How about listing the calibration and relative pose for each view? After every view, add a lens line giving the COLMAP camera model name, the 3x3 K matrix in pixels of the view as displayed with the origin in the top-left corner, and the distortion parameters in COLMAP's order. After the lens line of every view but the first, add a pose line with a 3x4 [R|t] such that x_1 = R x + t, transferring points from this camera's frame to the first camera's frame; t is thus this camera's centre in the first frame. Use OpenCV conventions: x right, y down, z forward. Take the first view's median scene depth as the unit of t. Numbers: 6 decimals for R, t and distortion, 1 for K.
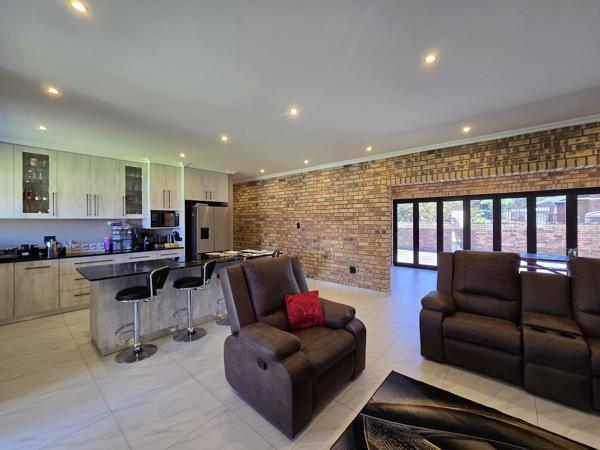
lens RADIAL K [[244.1, 0, 300.8], [0, 244.1, 221.2], [0, 0, 1]] dist [-0.004734, 0.000379]
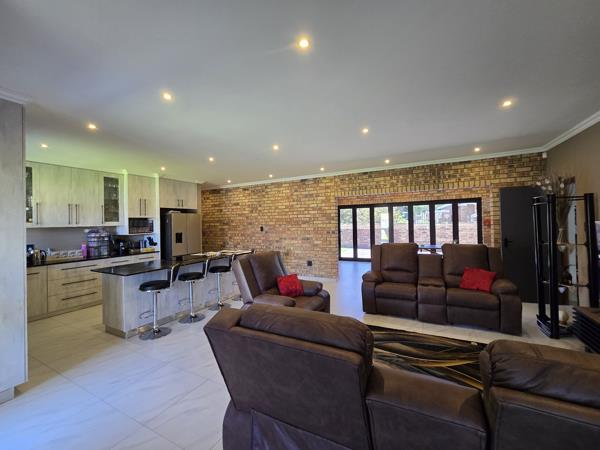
lens RADIAL K [[244.1, 0, 297.9], [0, 244.1, 220.2], [0, 0, 1]] dist [-0.004734, 0.000379]
pose [[0.975258, -0.014900, 0.220567, -0.144022], [0.018102, 0.999758, -0.012504, -0.008335], [-0.220328, 0.016188, 0.975292, -0.254665]]
